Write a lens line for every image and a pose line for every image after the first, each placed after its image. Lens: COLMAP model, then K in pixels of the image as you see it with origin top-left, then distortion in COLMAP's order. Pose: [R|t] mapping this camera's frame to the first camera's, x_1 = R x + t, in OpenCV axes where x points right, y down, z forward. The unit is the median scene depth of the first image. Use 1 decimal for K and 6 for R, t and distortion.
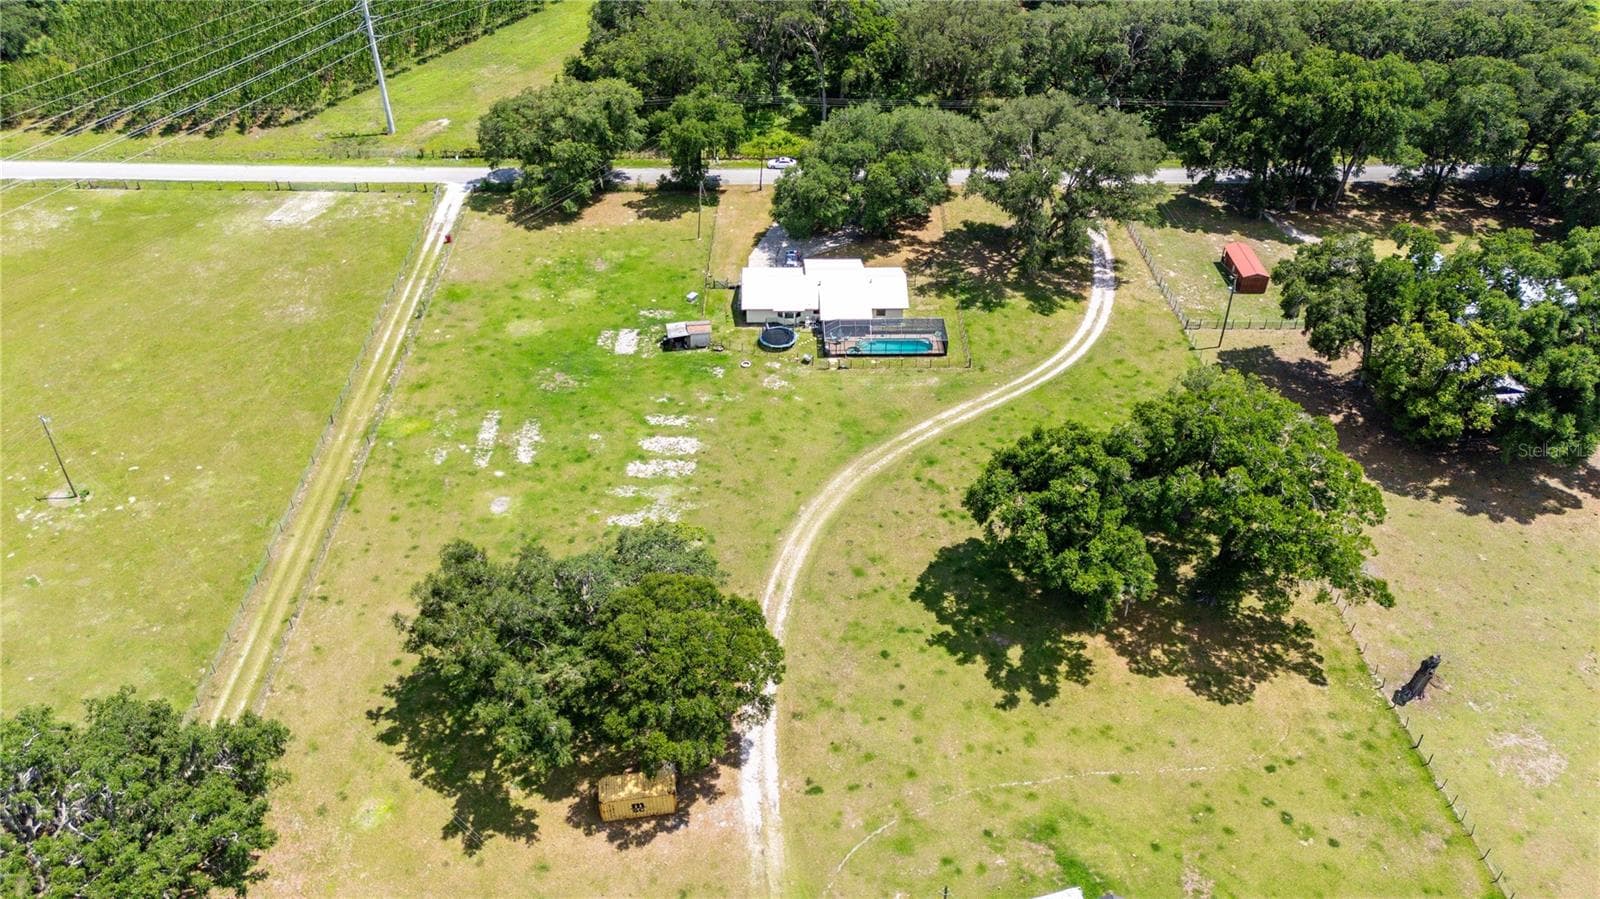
lens RADIAL K [[1172.8, 0, 796.0], [0, 1172.8, 450.7], [0, 0, 1]] dist [0.088579, -0.069449]
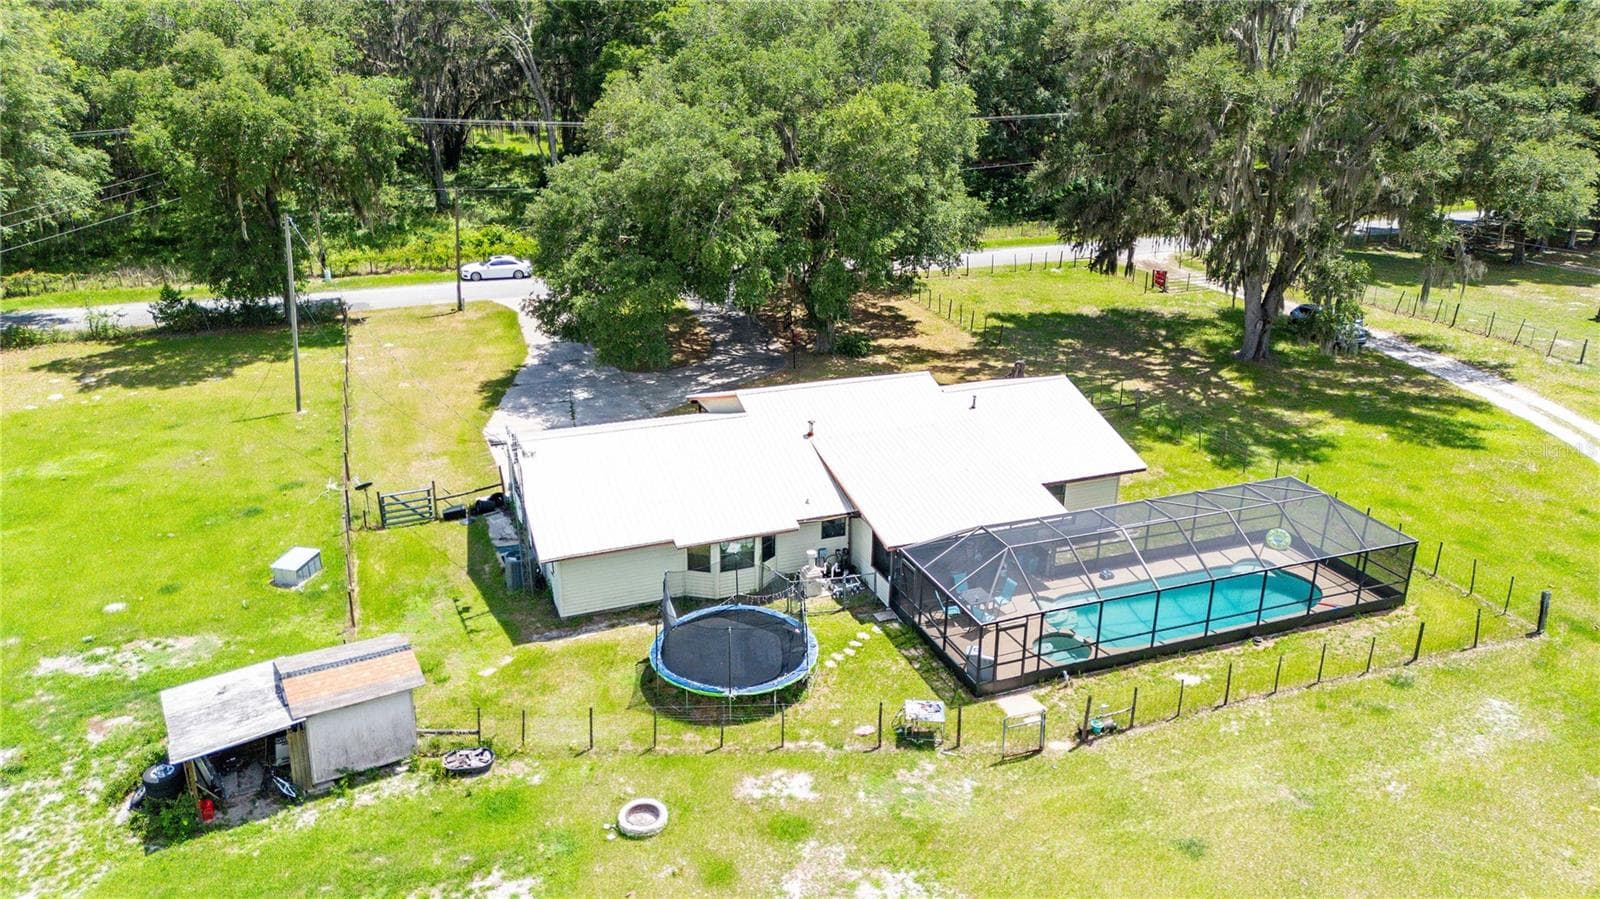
lens RADIAL K [[1172.8, 0, 796.0], [0, 1172.8, 450.7], [0, 0, 1]] dist [0.088579, -0.069449]
pose [[0.937658, -0.122750, 0.325162, -0.069007], [0.208016, 0.947693, -0.242089, -0.072764], [-0.278438, 0.294636, 0.914146, 0.745584]]
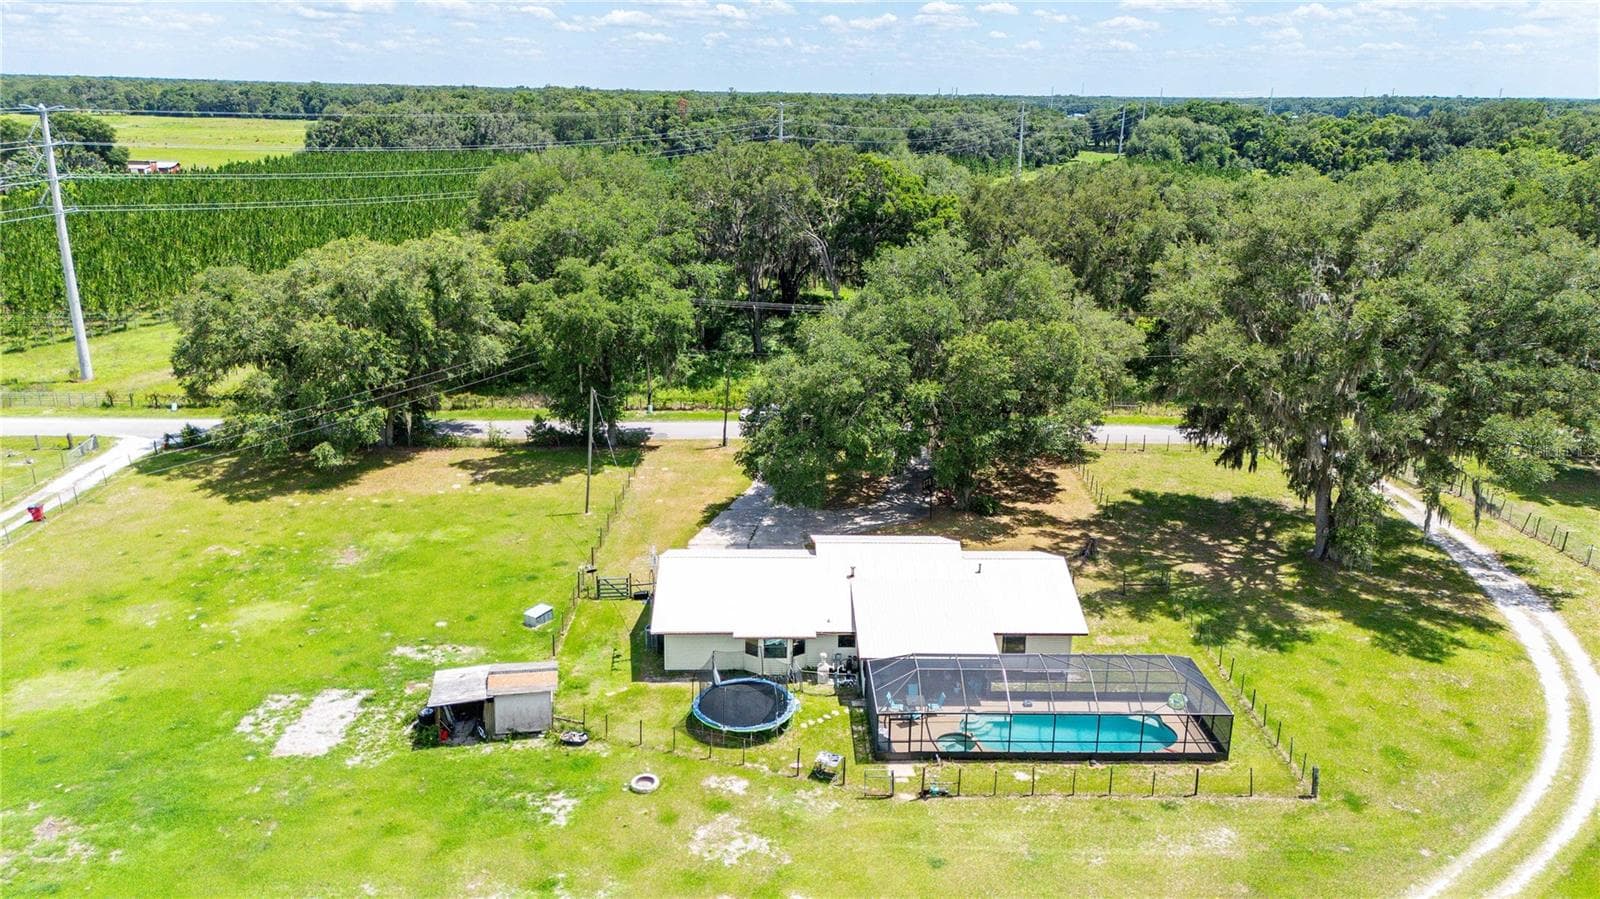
lens RADIAL K [[1172.8, 0, 796.0], [0, 1172.8, 450.7], [0, 0, 1]] dist [0.088579, -0.069449]
pose [[0.999970, 0.002140, 0.007426, -0.001982], [0.000615, 0.935855, -0.352386, -0.040267], [-0.007704, 0.352380, 0.935825, 0.602174]]
